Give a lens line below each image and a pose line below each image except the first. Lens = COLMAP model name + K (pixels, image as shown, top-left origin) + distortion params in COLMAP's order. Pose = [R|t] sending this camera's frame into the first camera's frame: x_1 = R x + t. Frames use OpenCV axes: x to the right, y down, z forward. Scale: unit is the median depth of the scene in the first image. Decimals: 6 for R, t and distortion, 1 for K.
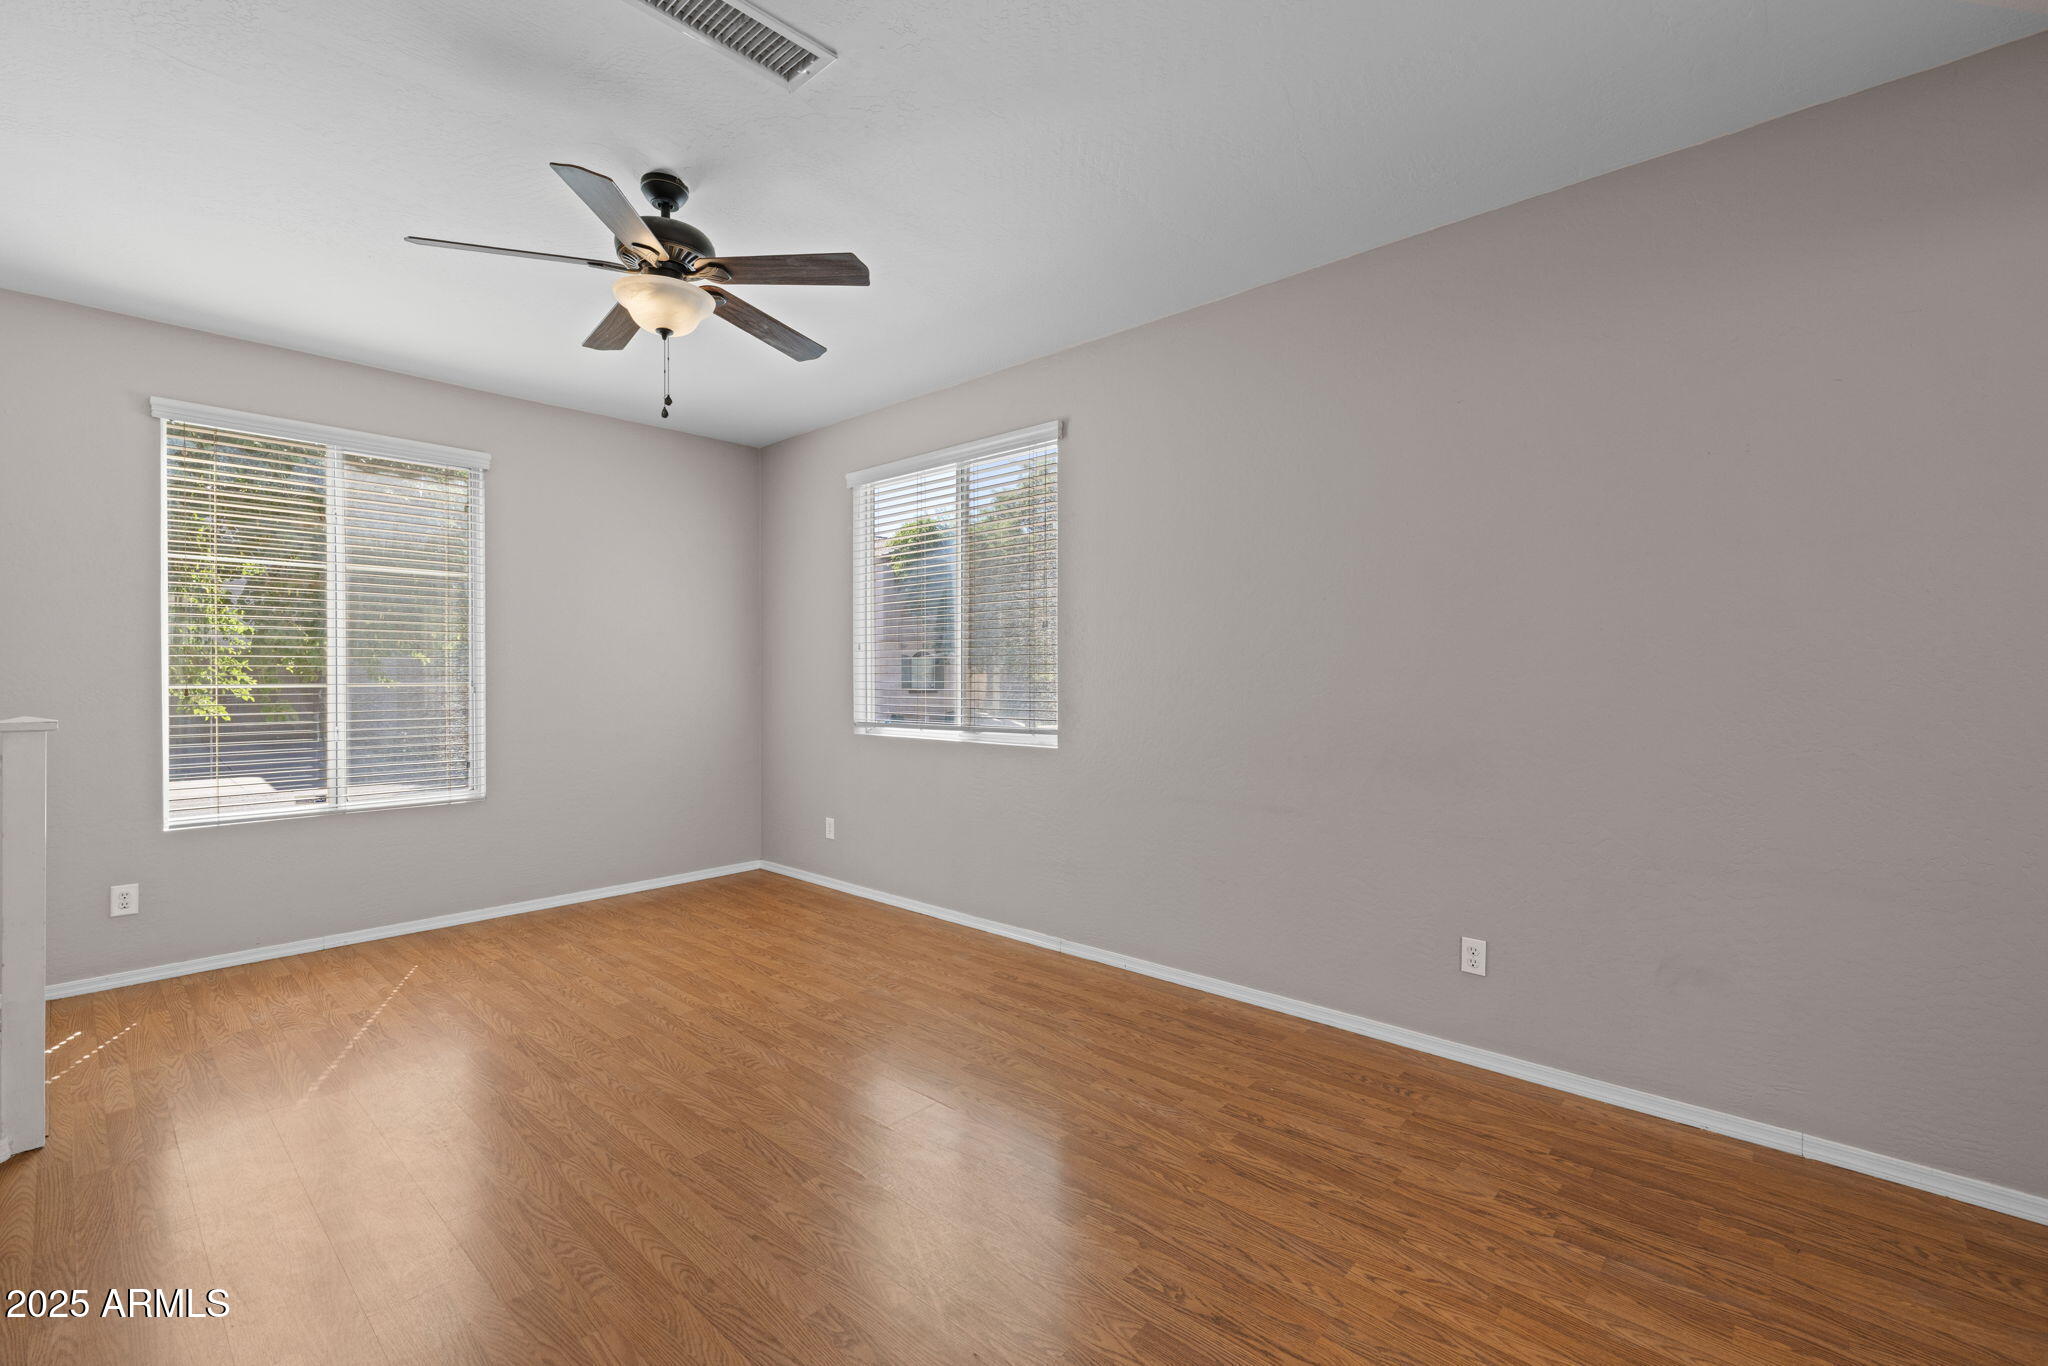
lens RADIAL K [[873.3, 0, 1031.7], [0, 873.3, 689.1], [0, 0, 1]] dist [0.001542, 0.000077]
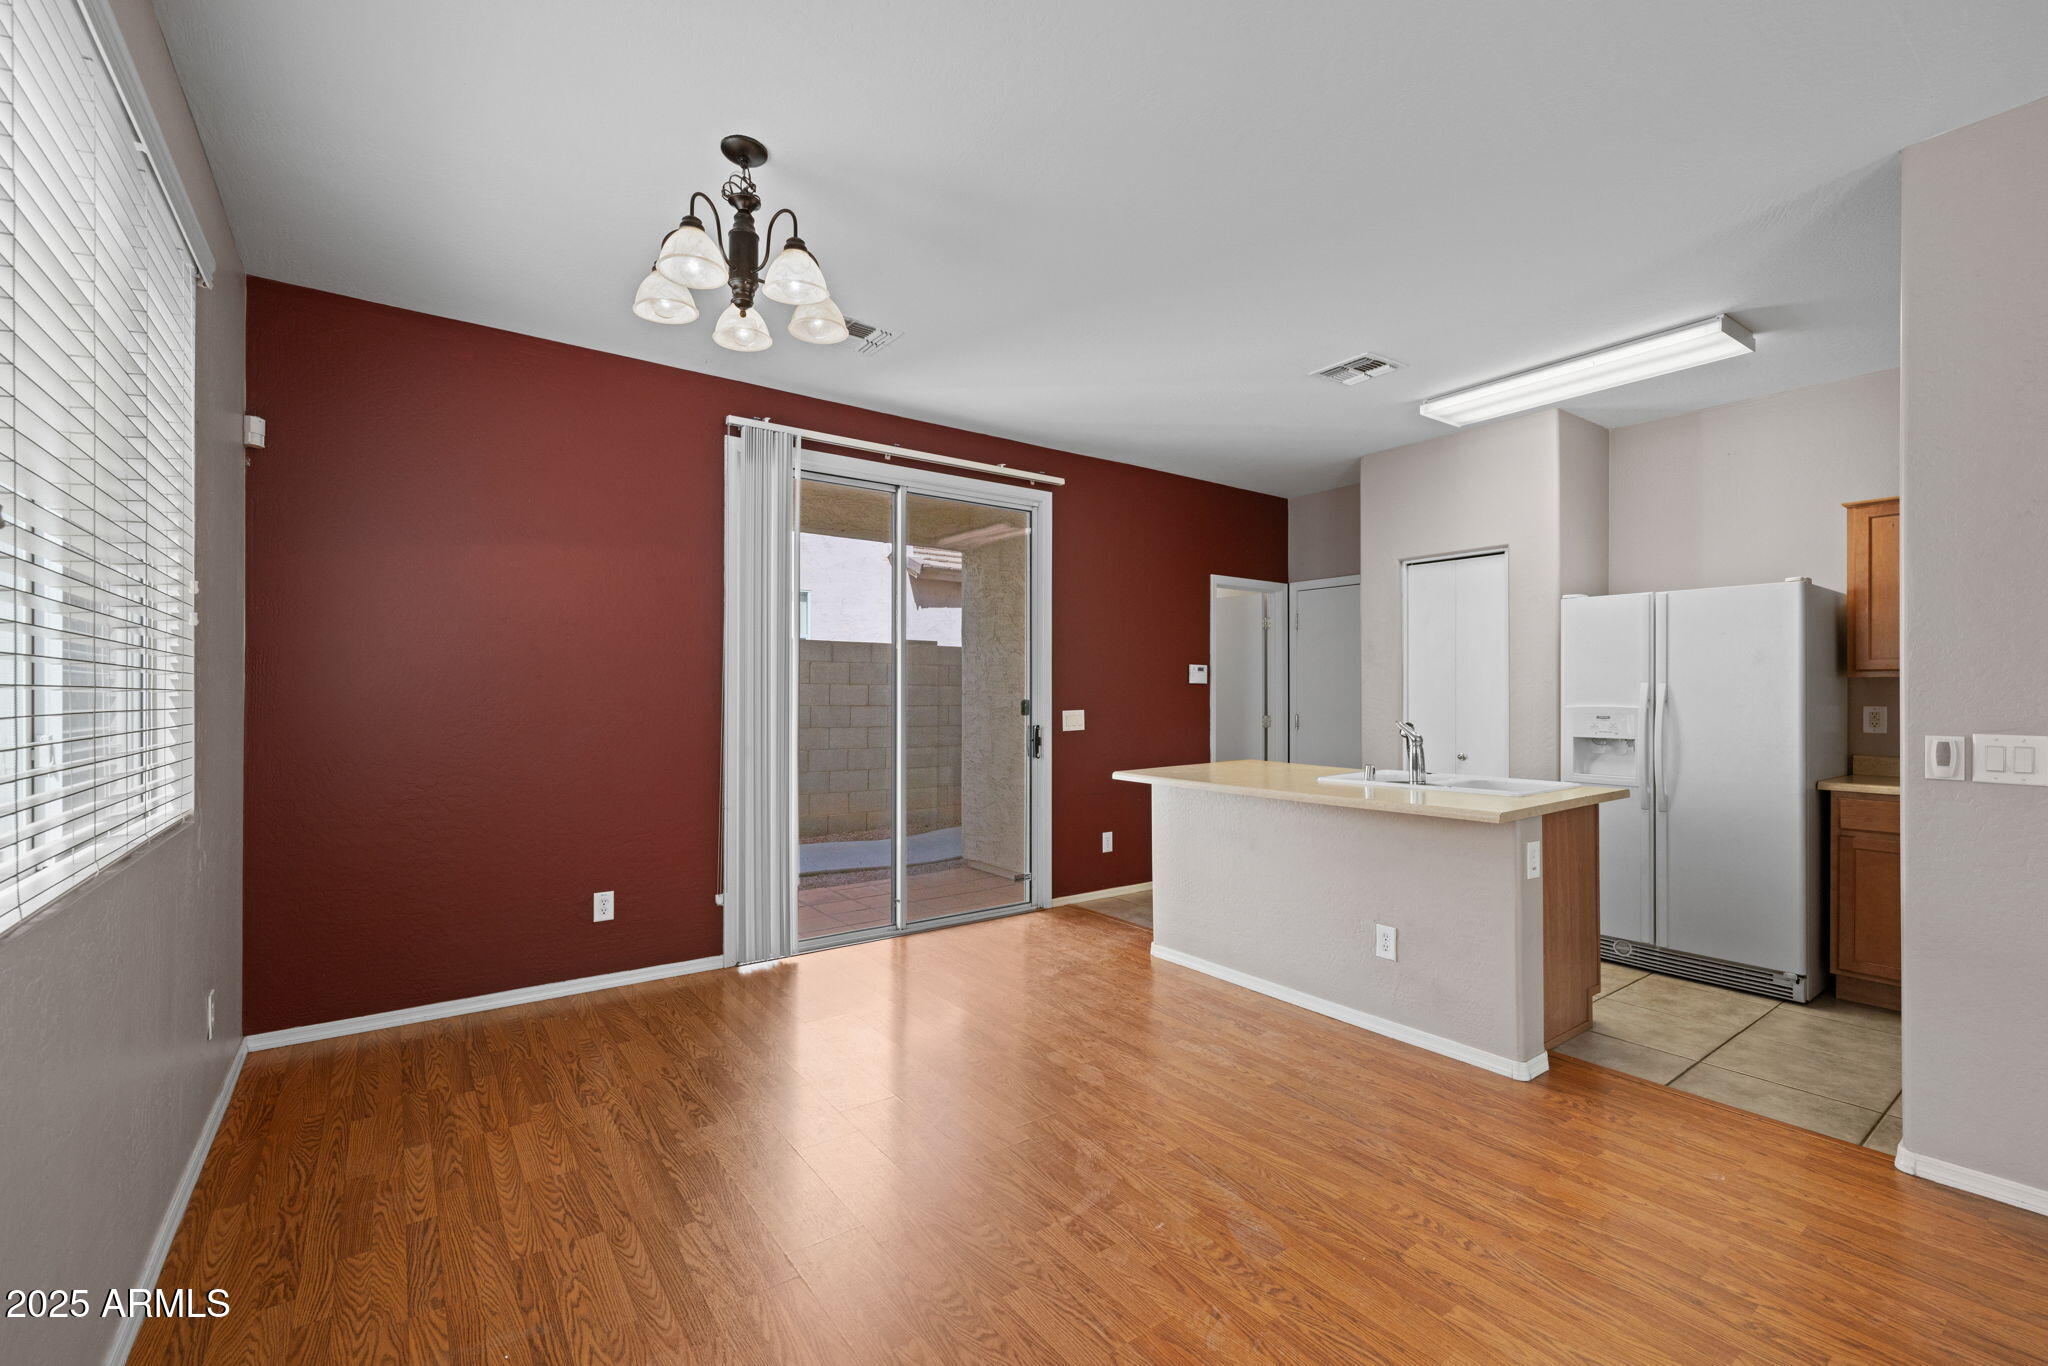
lens RADIAL K [[873.3, 0, 1038.3], [0, 873.3, 668.8], [0, 0, 1]] dist [0.001542, 0.000077]
pose [[-0.978026, 0.005139, 0.208422, 0.495817], [0.004431, 0.999983, -0.003865, -0.021707], [-0.208438, -0.002857, -0.978031, 0.899485]]
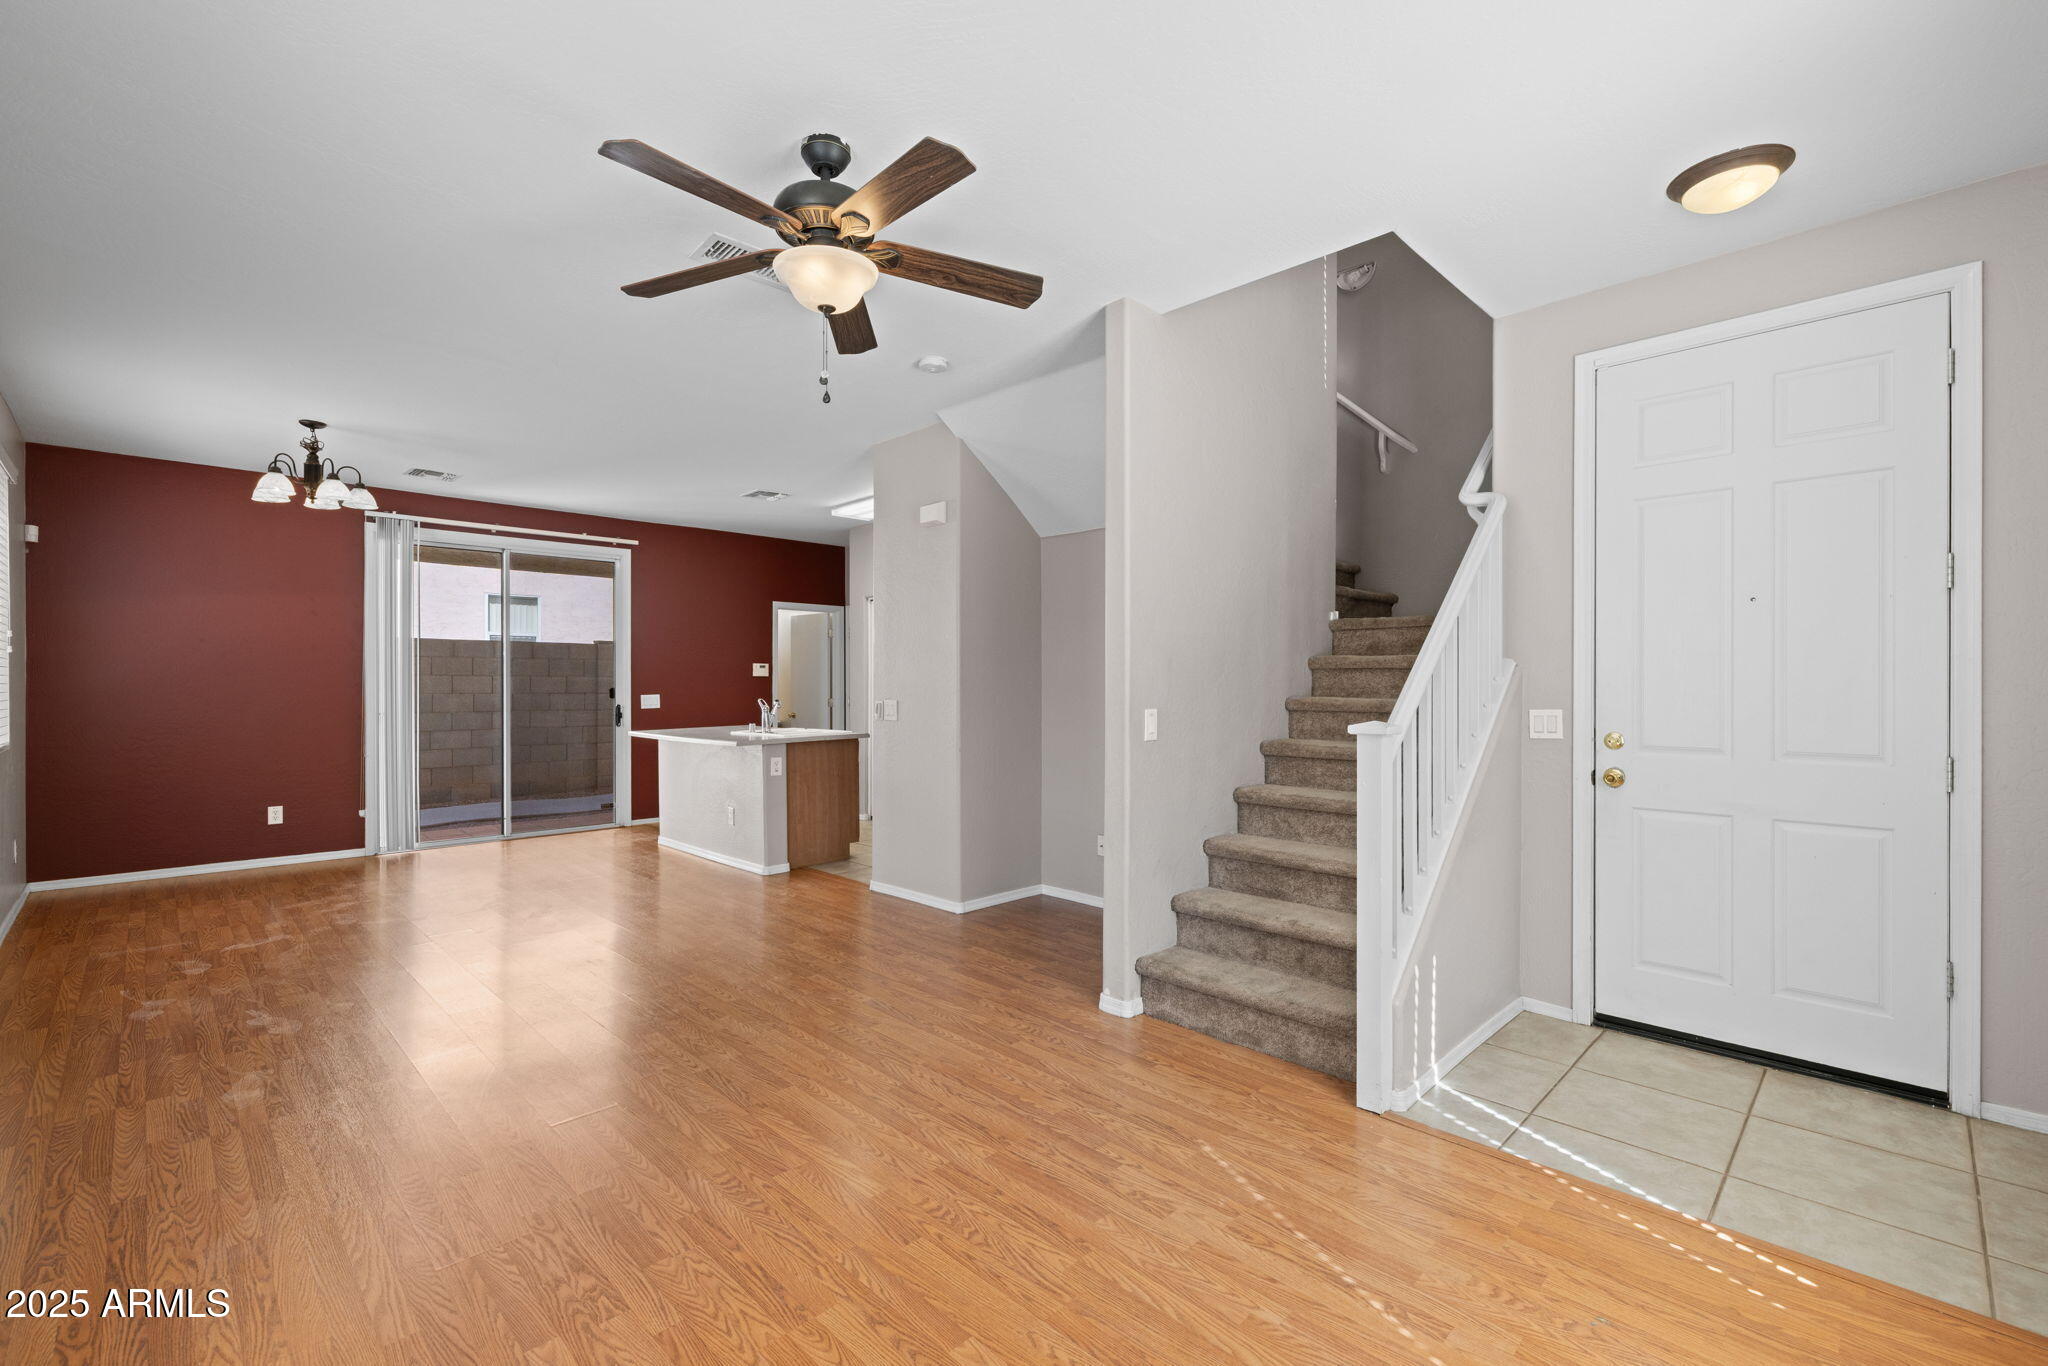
lens RADIAL K [[873.3, 0, 1021.1], [0, 873.3, 665.3], [0, 0, 1]] dist [0.001542, 0.000077]
pose [[-0.998152, 0.003884, 0.060637, -0.673086], [0.004142, 0.999983, 0.004130, -0.043254], [-0.060620, 0.004373, -0.998151, 1.883559]]
